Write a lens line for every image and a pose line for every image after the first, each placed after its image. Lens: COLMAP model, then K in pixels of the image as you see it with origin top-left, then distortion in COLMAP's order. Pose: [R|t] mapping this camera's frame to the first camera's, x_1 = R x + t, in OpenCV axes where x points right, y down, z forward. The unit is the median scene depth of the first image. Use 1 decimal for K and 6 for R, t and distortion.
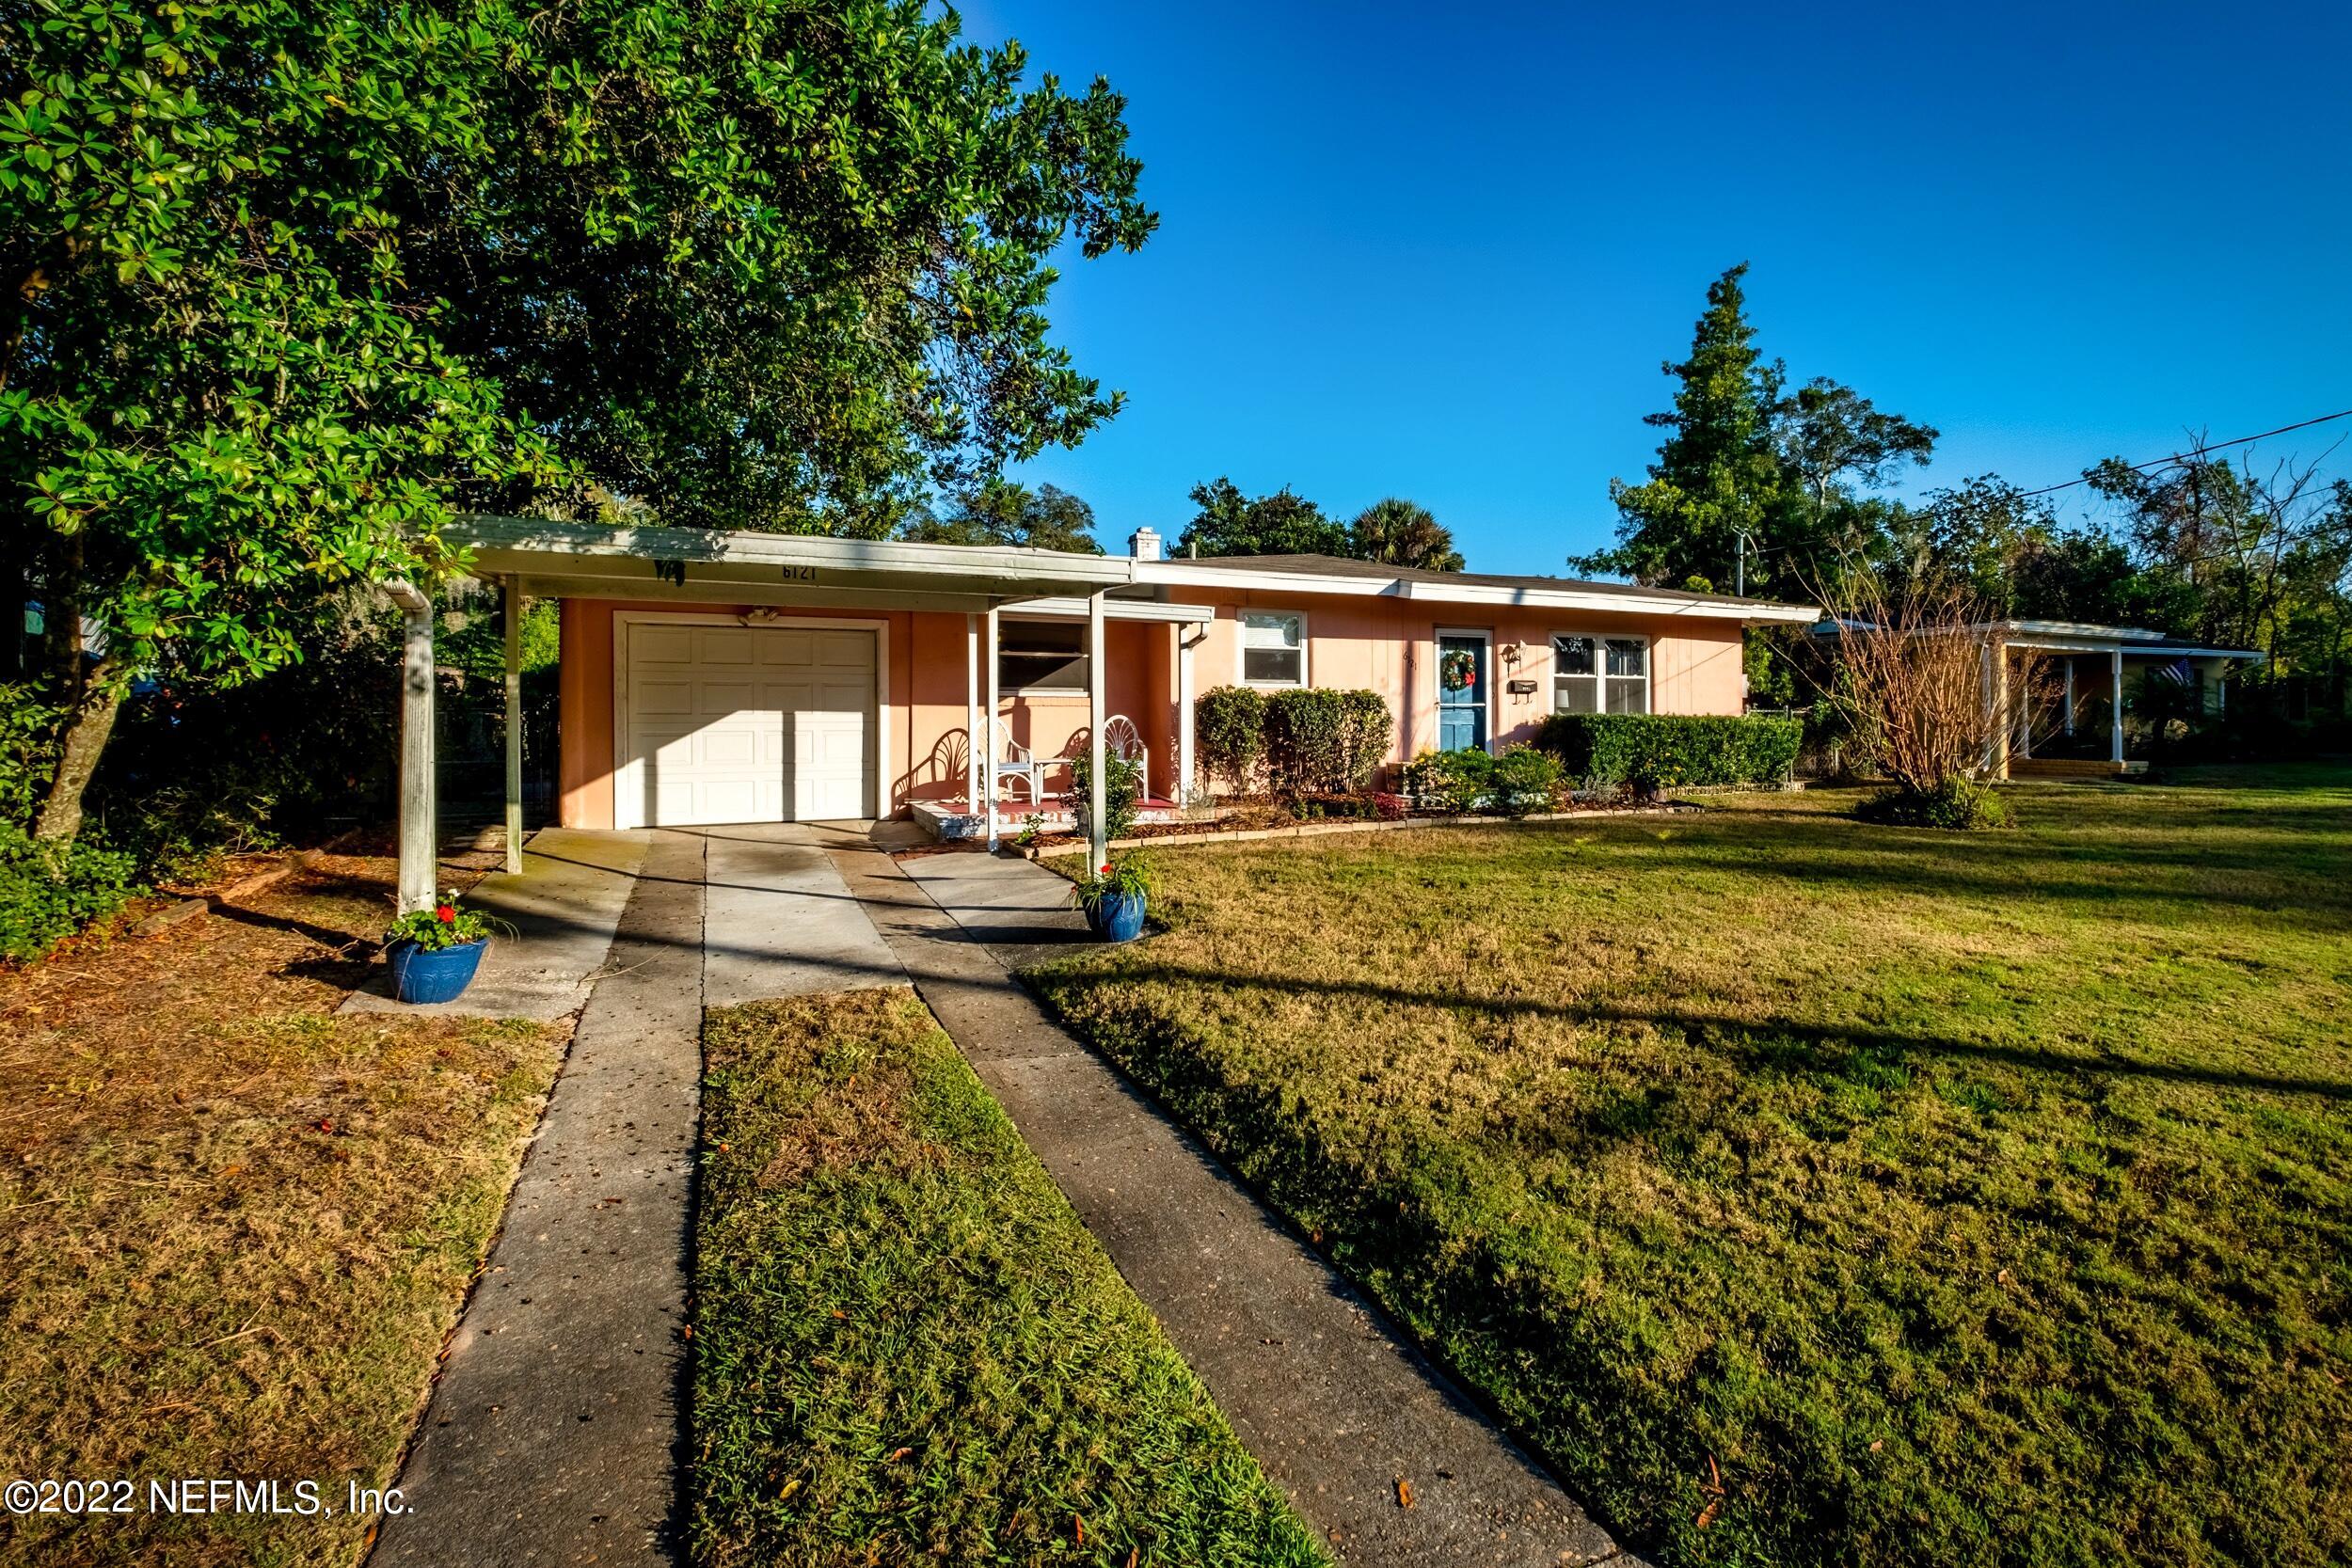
lens RADIAL K [[1020.7, 0, 1169.1], [0, 1020.7, 735.0], [0, 0, 1]] dist [0.000605, -0.000035]
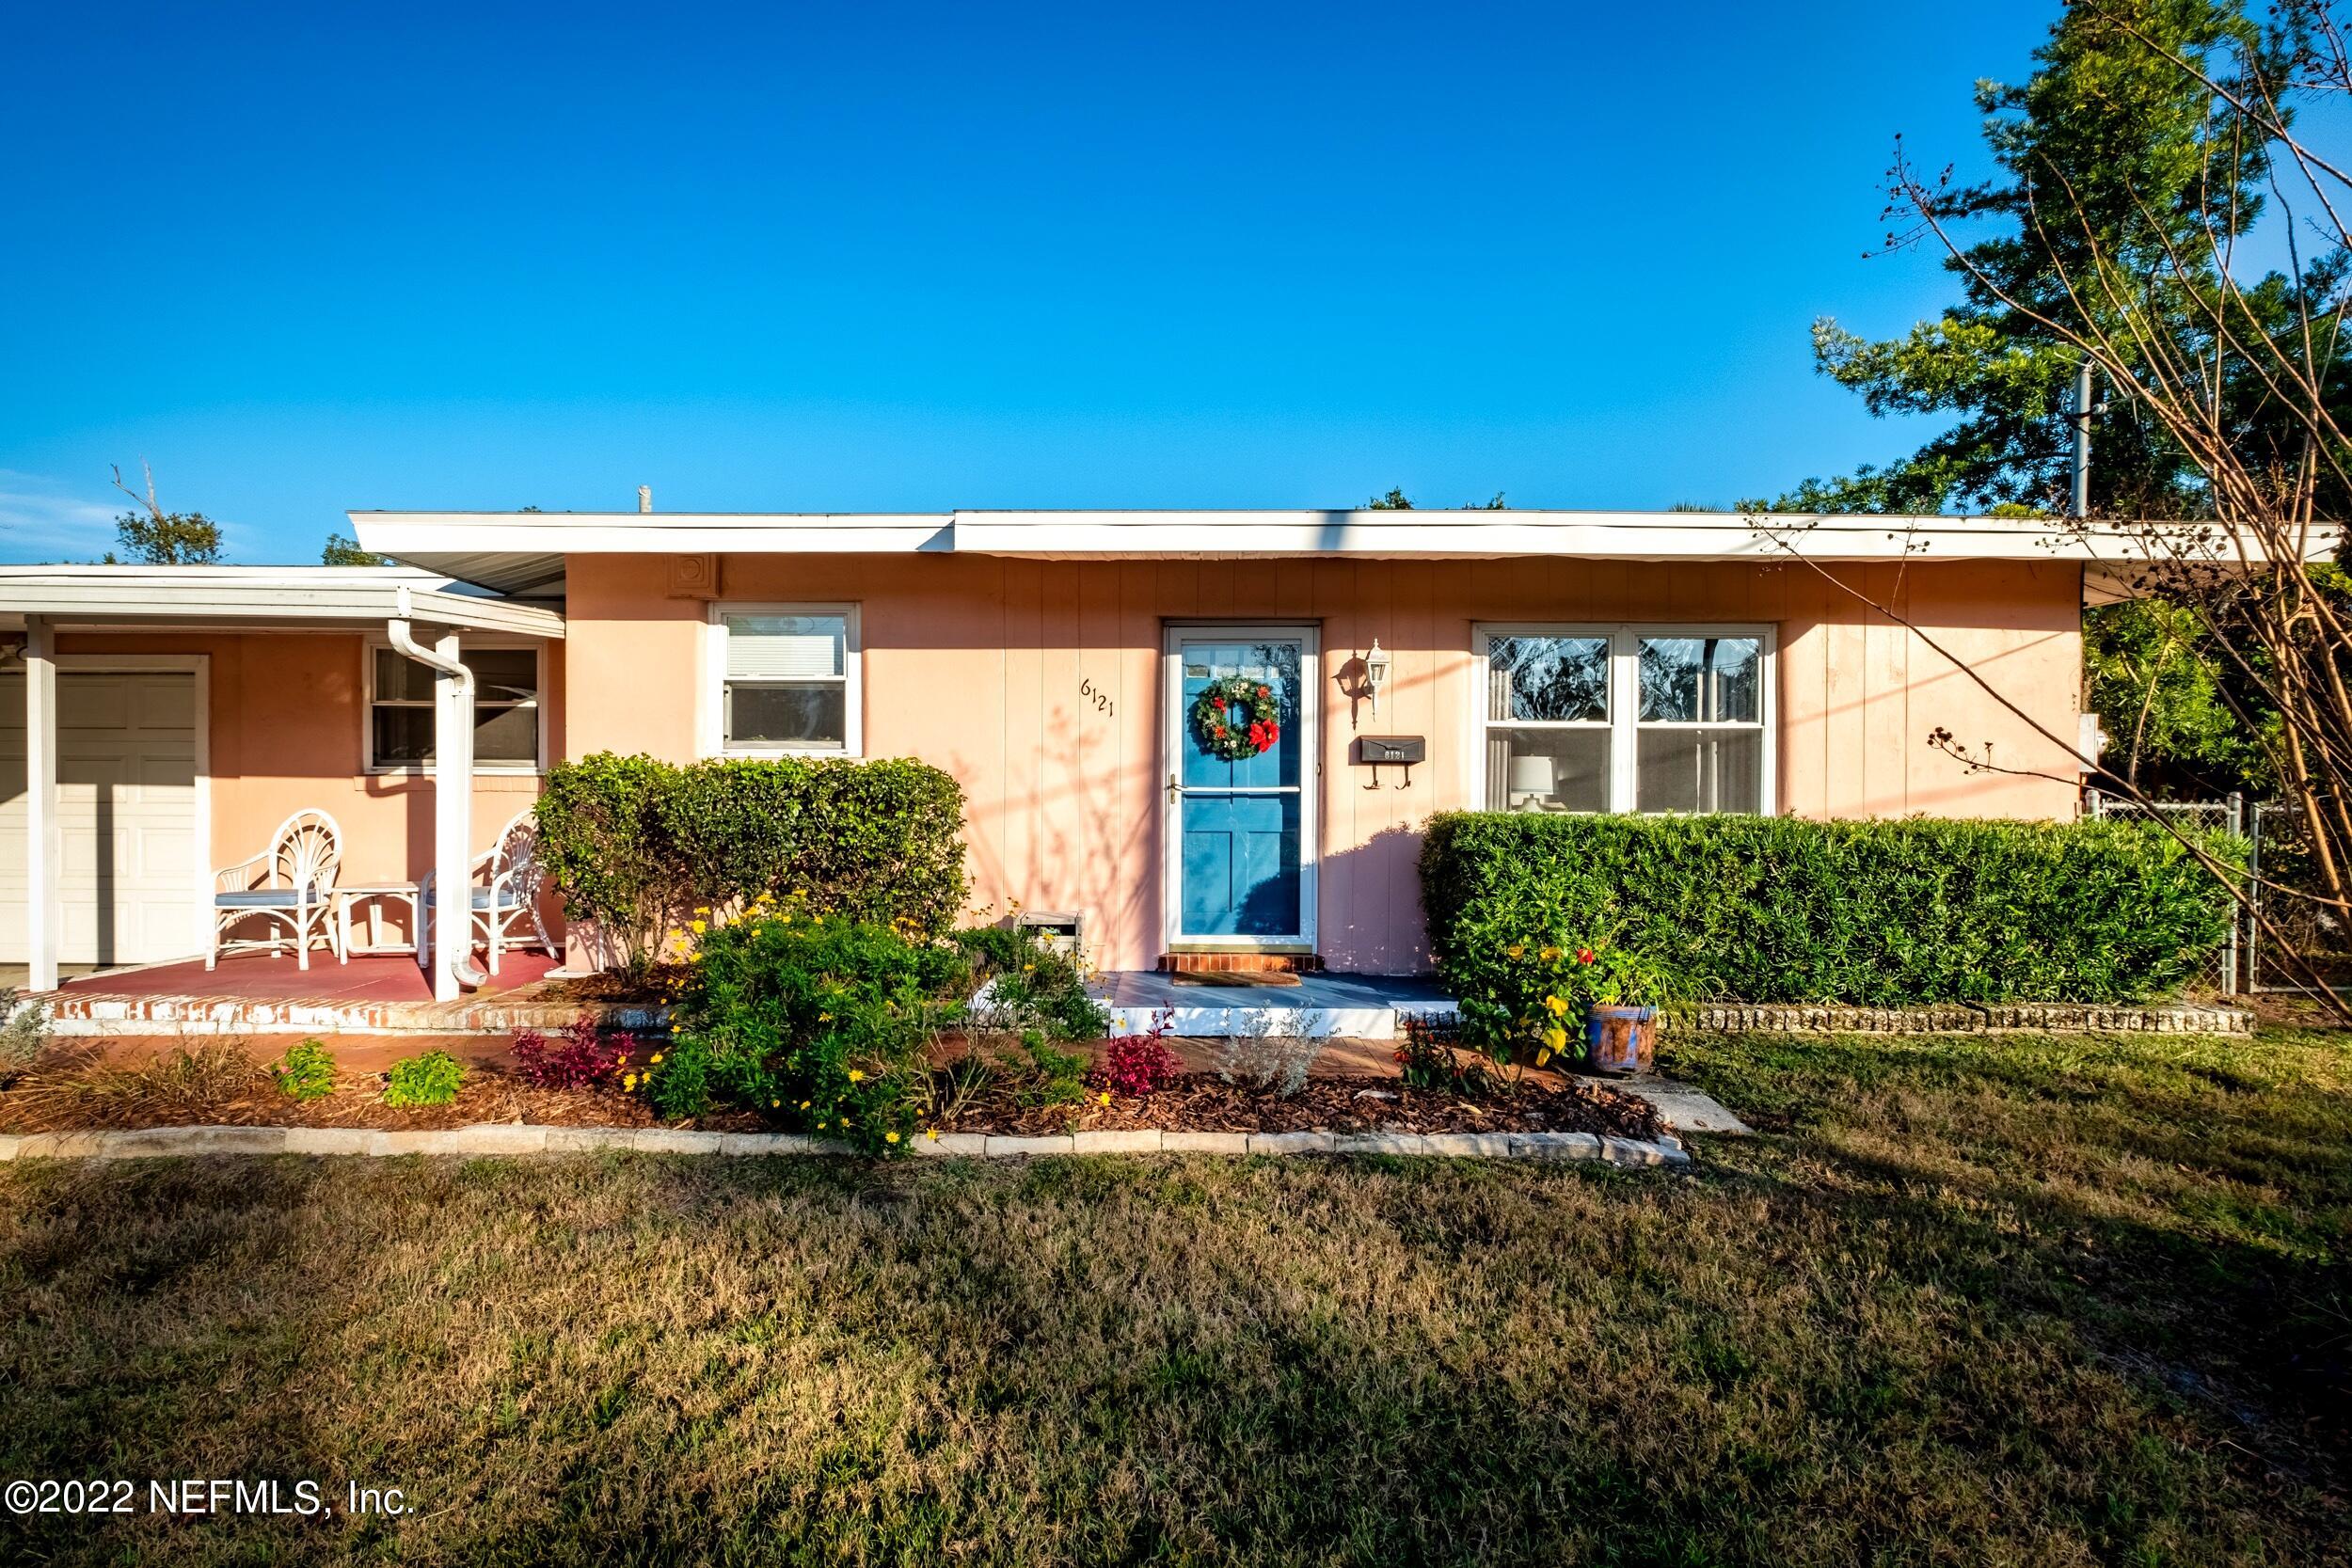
lens RADIAL K [[997.8, 0, 1116.5], [0, 997.8, 786.5], [0, 0, 1]] dist [0.009227, 0.000049]
pose [[0.933824, 0.022638, -0.357015, 0.392840], [-0.013512, 0.999516, 0.028035, -0.042474], [0.357477, -0.021355, 0.933678, 0.544475]]
